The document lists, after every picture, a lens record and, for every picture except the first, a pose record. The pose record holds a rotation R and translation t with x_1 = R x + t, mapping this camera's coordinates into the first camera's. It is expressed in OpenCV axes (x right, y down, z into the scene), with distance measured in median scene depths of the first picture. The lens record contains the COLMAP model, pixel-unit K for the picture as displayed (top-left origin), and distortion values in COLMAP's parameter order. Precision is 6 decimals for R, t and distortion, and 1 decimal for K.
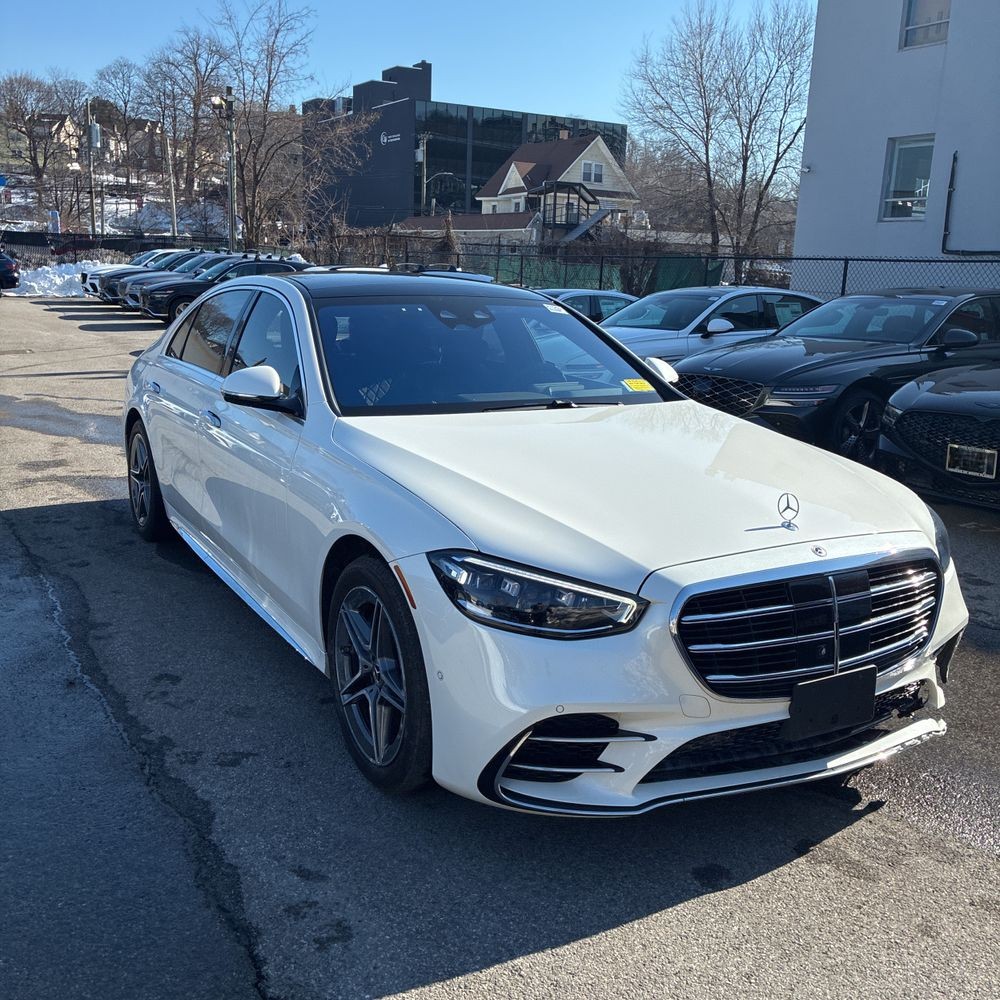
lens RADIAL K [[1010.4, 0, 490.0], [0, 1010.4, 483.3], [0, 0, 1]] dist [0.012654, 0.023511]
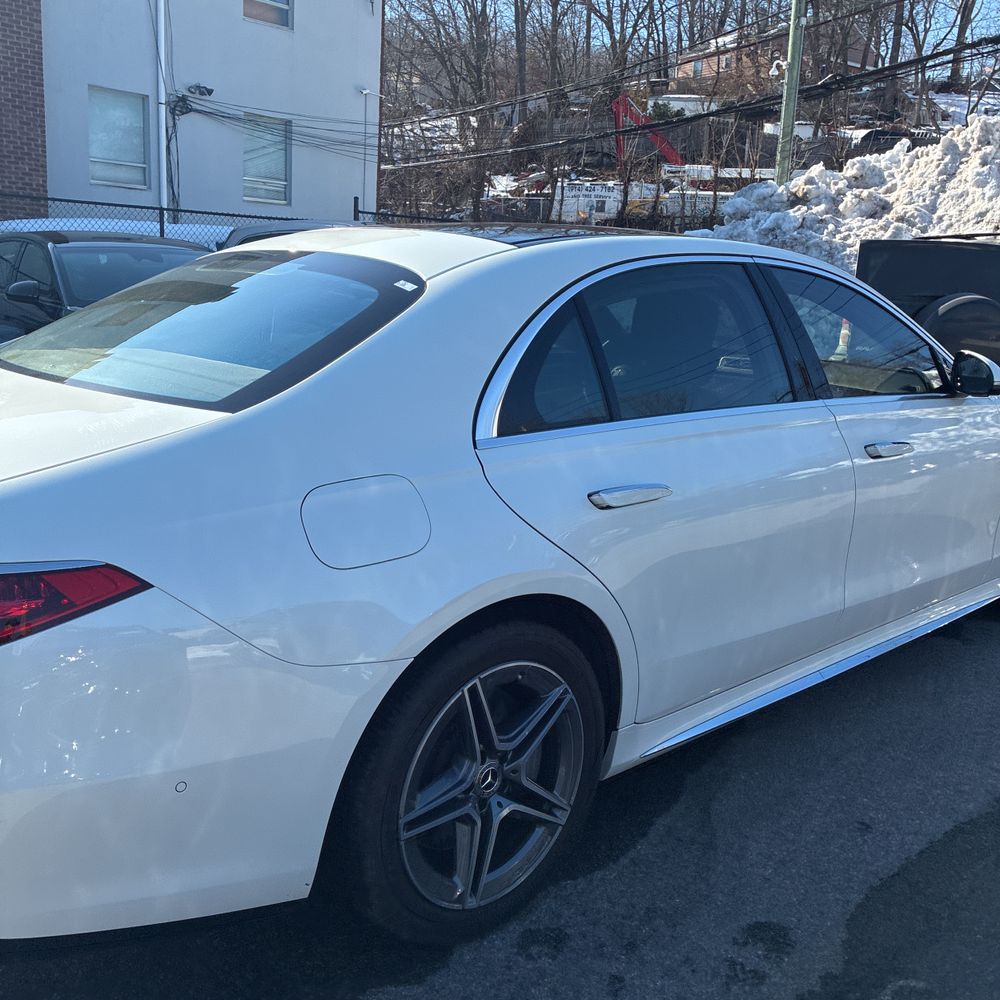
lens RADIAL K [[1010.4, 0, 490.0], [0, 1010.4, 483.3], [0, 0, 1]] dist [0.012654, 0.023511]
pose [[-0.225035, -0.236421, 0.945232, -0.115578], [0.156733, 0.948698, 0.274602, -0.036274], [-0.961662, 0.209944, -0.176436, 0.181216]]
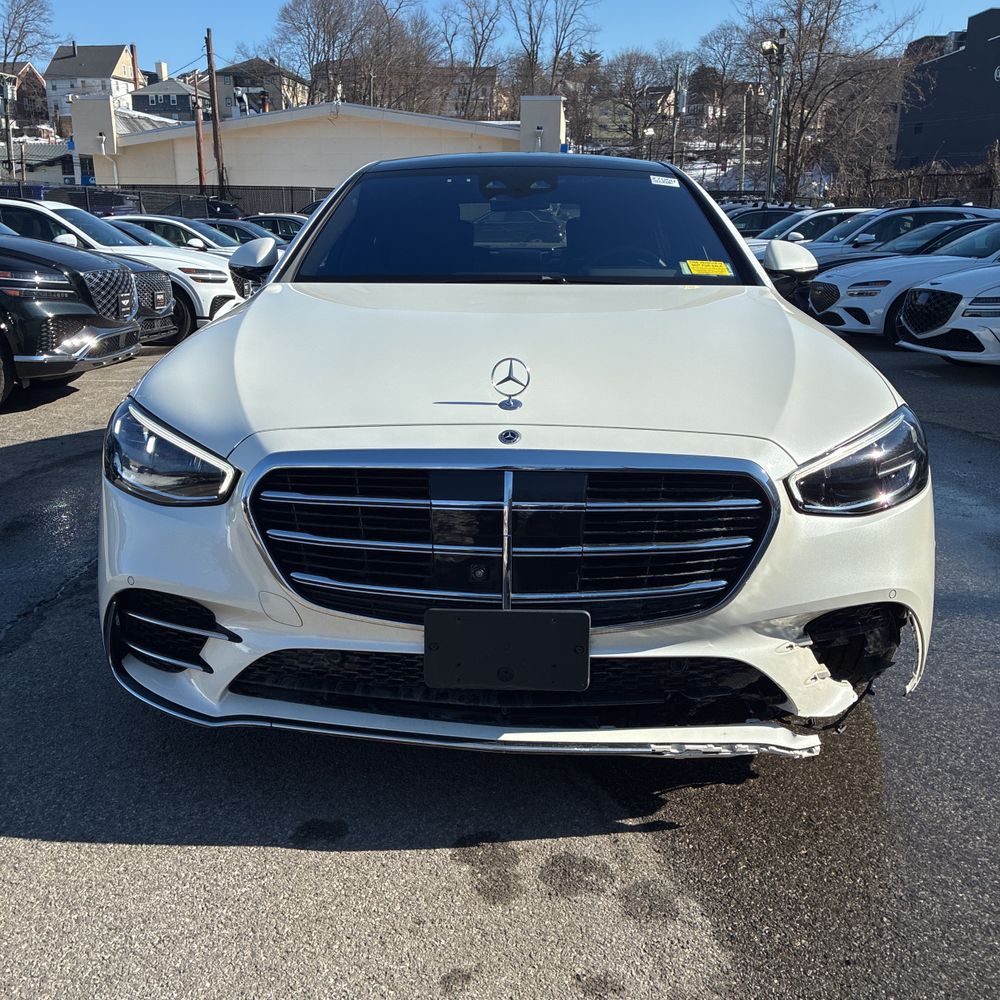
lens RADIAL K [[1012.7, 0, 499.3], [0, 1012.7, 500.7], [0, 0, 1]] dist [0.013761, 0.018035]
pose [[0.852263, 0.112256, -0.510928, 0.055708], [-0.087669, 0.993540, 0.072053, 0.005087], [0.515716, -0.016616, 0.856599, 0.032142]]
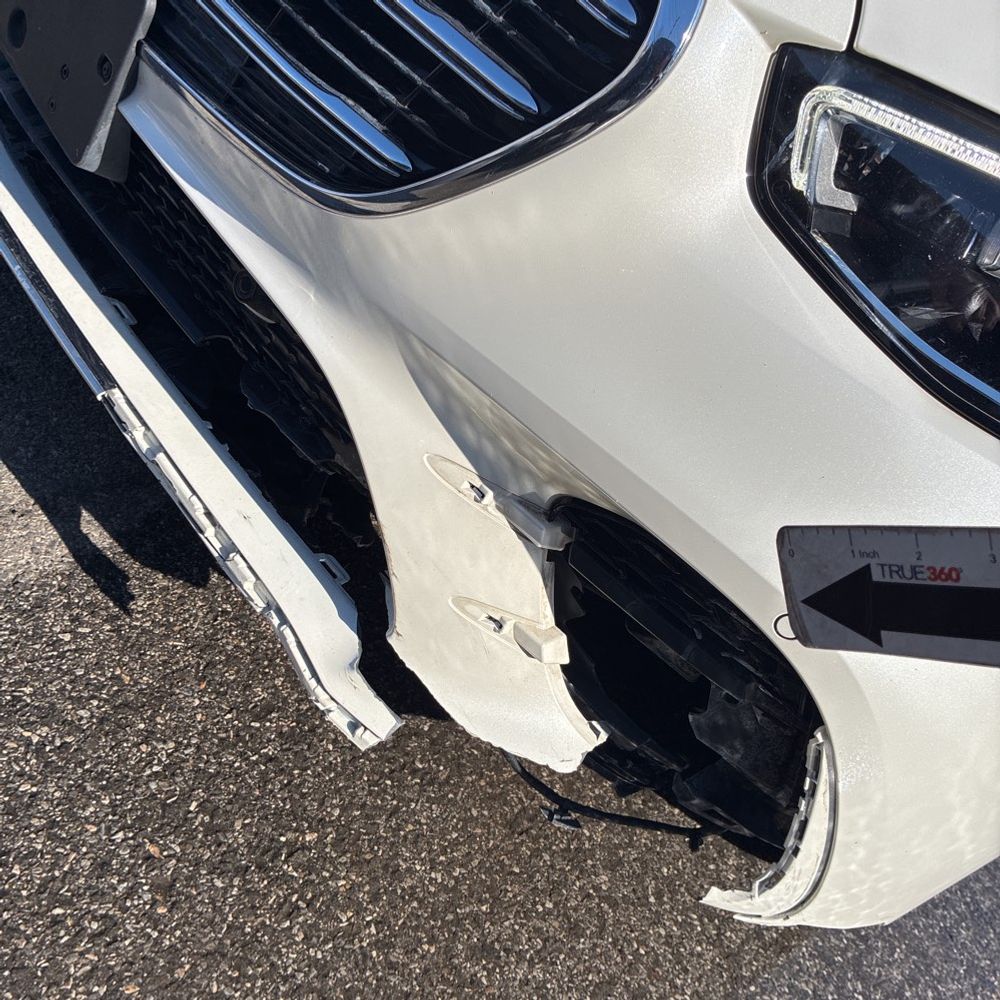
lens RADIAL K [[1010.4, 0, 490.0], [0, 1010.4, 483.3], [0, 0, 1]] dist [0.012654, 0.023511]
pose [[0.182868, 0.637380, -0.748536, 0.056912], [-0.692505, 0.623948, 0.362113, 0.008402], [0.697851, 0.452146, 0.555488, 0.080579]]
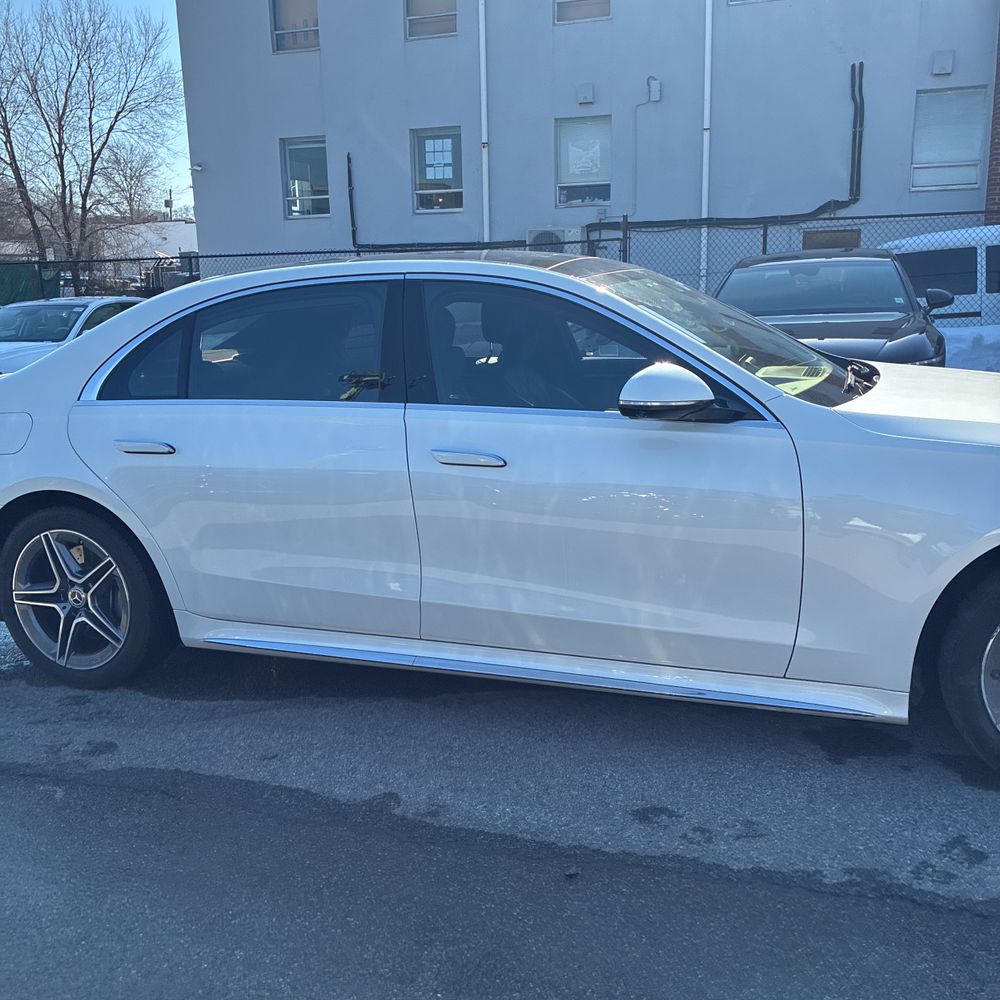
lens RADIAL K [[1010.4, 0, 490.0], [0, 1010.4, 483.3], [0, 0, 1]] dist [0.012654, 0.023511]
pose [[0.759231, -0.180614, 0.625258, -0.092000], [0.185118, 0.980969, 0.058582, -0.011051], [-0.623939, 0.071269, 0.778216, 0.057510]]
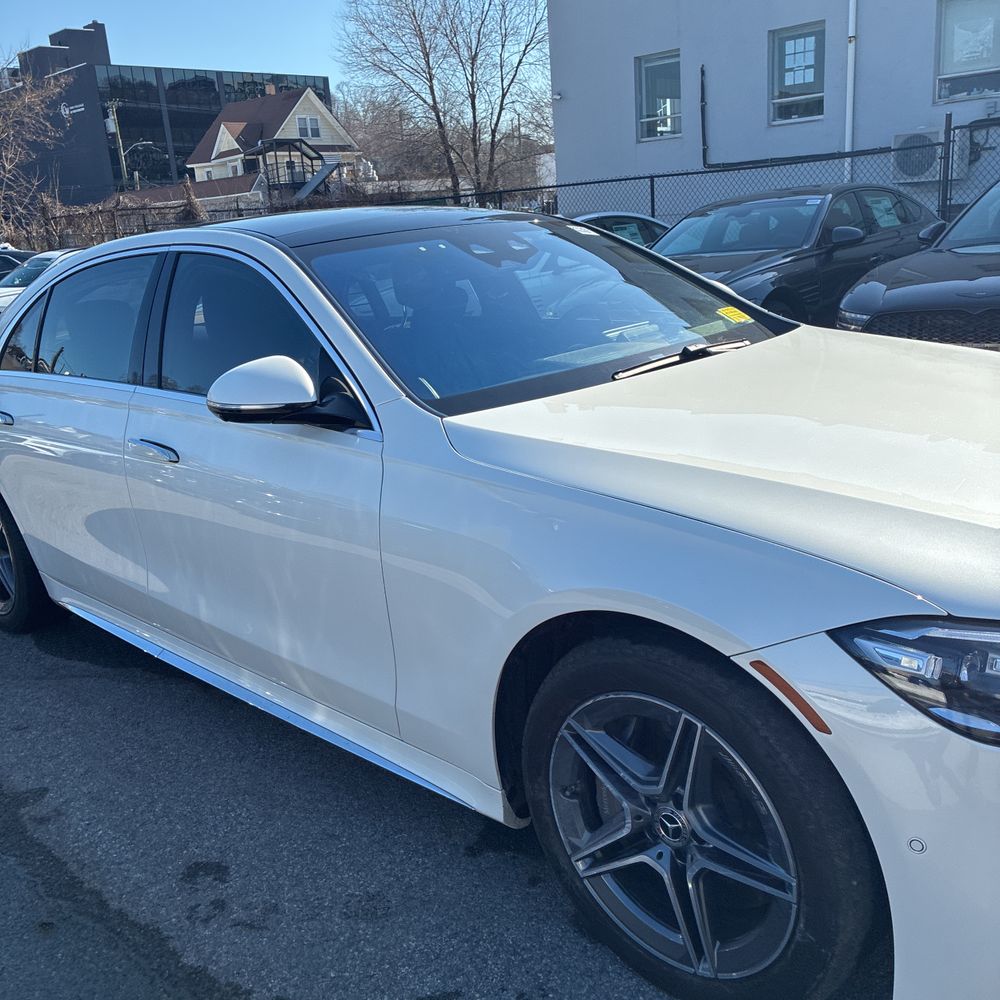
lens RADIAL K [[1000.9, 0, 496.2], [0, 1000.9, 495.3], [0, 0, 1]] dist [0.010250, 0.015786]
pose [[0.955411, -0.173354, 0.239036, -0.028998], [0.160513, 0.984380, 0.072334, -0.006124], [-0.247842, -0.030741, 0.968313, 0.040979]]
